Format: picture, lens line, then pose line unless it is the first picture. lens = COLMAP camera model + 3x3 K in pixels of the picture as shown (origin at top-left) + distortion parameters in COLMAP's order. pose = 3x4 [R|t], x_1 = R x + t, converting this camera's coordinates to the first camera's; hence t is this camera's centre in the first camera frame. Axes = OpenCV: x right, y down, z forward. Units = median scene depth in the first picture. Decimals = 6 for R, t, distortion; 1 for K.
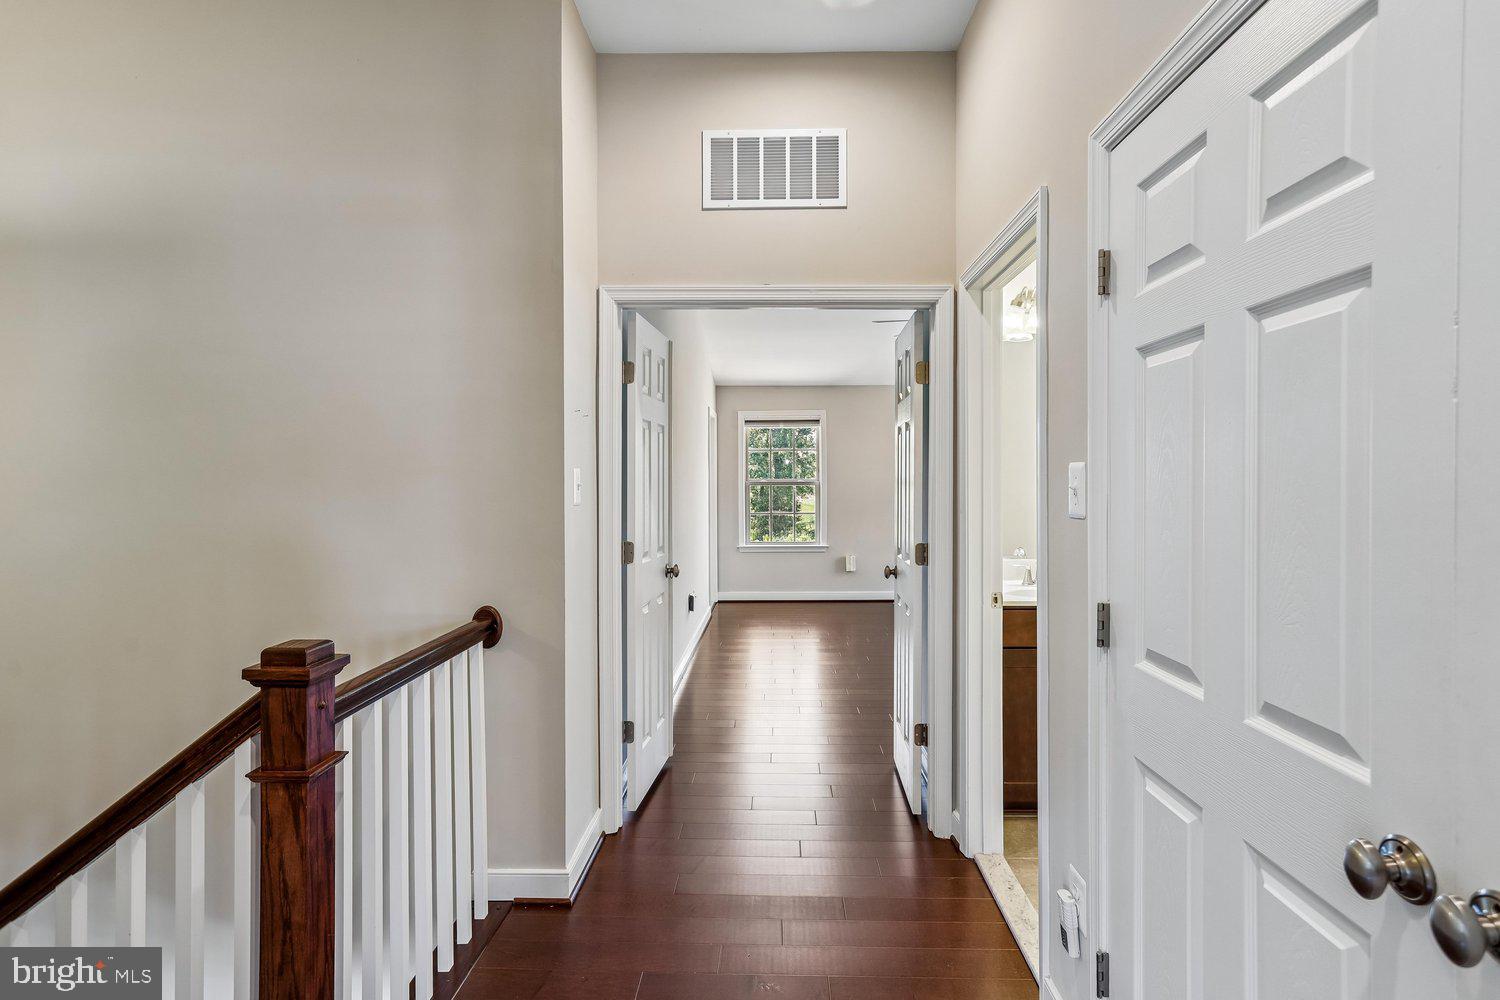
lens RADIAL K [[748.4, 0, 750.8], [0, 748.4, 489.5], [0, 0, 1]] dist [0.006959, 0.002439]
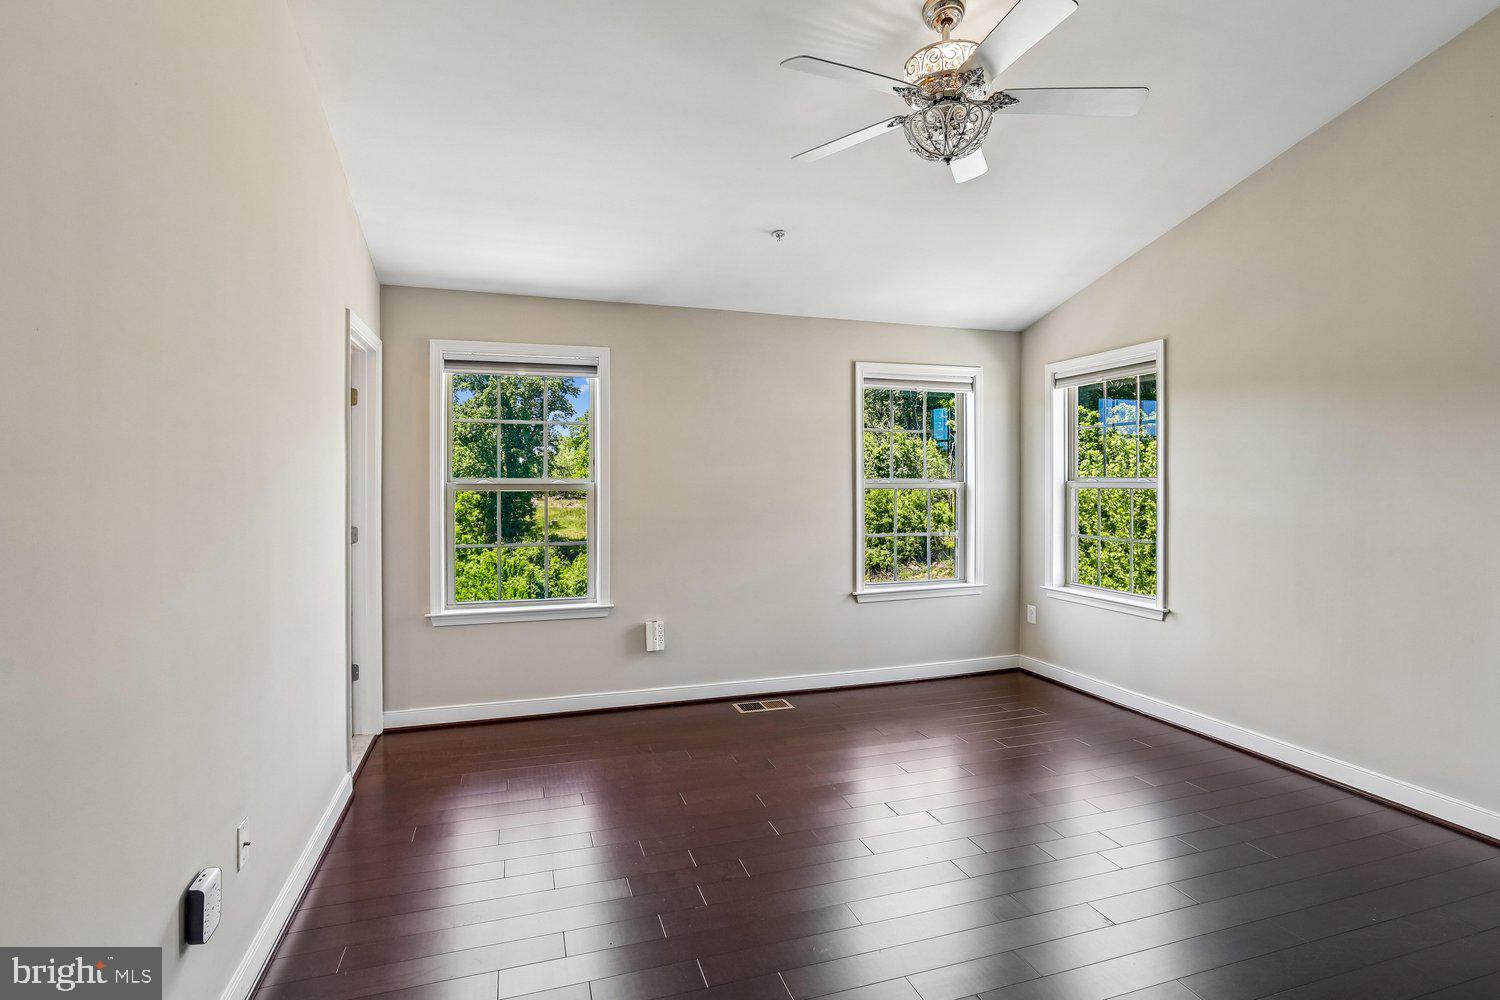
lens RADIAL K [[748.4, 0, 745.3], [0, 748.4, 487.5], [0, 0, 1]] dist [0.006959, 0.002439]
pose [[0.942560, 0.004055, 0.334012, 0.014469], [-0.002754, 0.999987, -0.004371, -0.005821], [-0.334025, 0.003200, 0.942559, 0.470240]]
